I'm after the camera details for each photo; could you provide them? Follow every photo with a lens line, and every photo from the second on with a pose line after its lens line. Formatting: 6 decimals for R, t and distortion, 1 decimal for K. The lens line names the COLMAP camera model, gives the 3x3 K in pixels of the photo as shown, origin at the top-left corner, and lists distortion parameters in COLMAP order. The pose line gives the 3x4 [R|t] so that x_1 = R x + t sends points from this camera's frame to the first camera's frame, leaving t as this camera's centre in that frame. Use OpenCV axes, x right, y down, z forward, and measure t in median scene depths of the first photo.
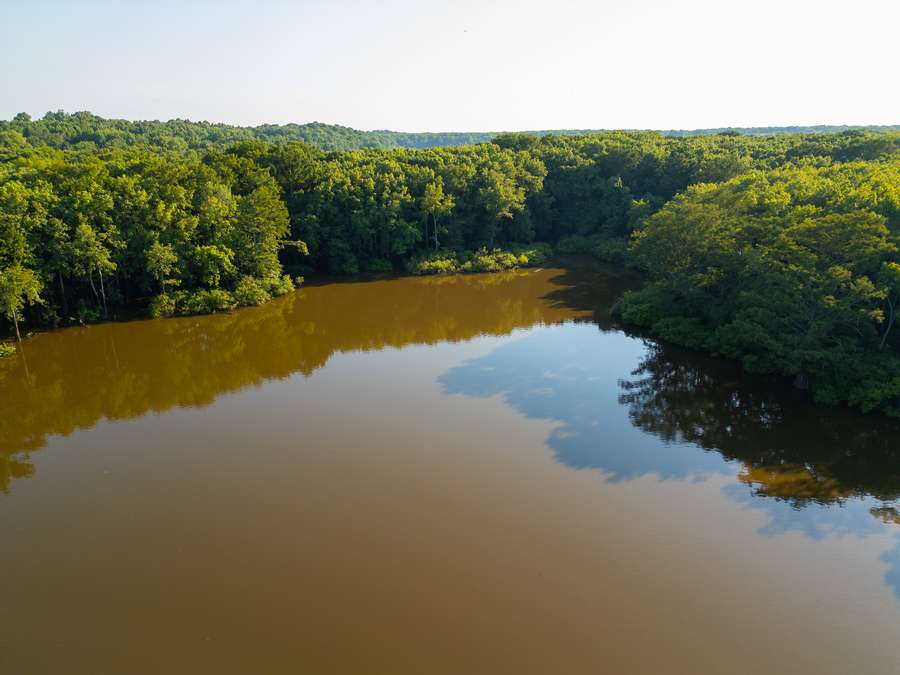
lens RADIAL K [[630.8, 0, 450.0], [0, 630.8, 339.0], [0, 0, 1]] dist [0.078181, -0.079471]
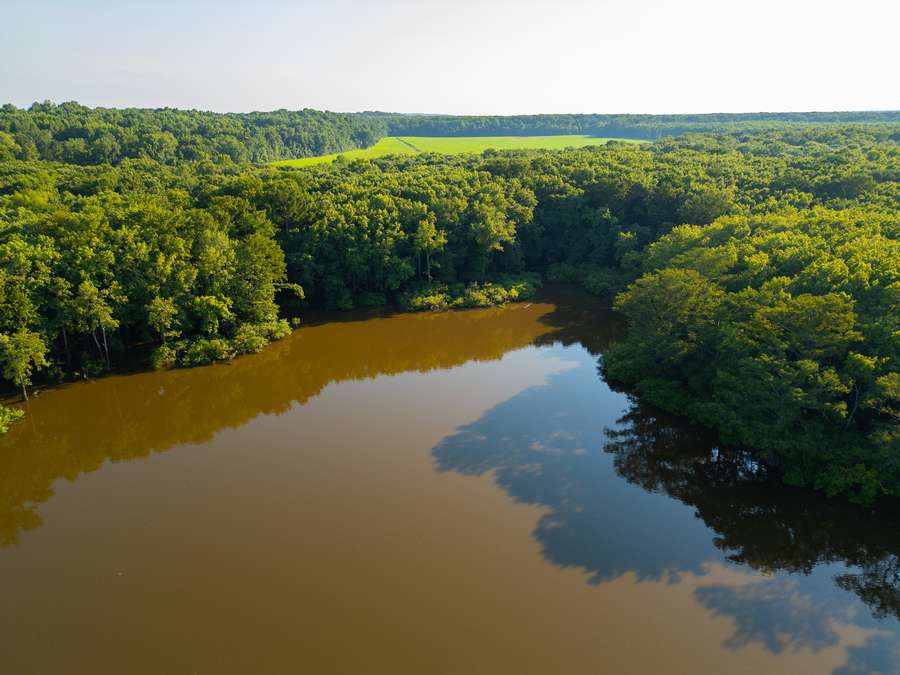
lens RADIAL K [[630.8, 0, 450.0], [0, 630.8, 339.0], [0, 0, 1]] dist [0.078181, -0.079471]
pose [[0.999911, -0.000566, 0.013357, -0.001410], [0.000148, 0.999512, 0.031246, -0.095882], [-0.013368, -0.031241, 0.999422, -0.030084]]
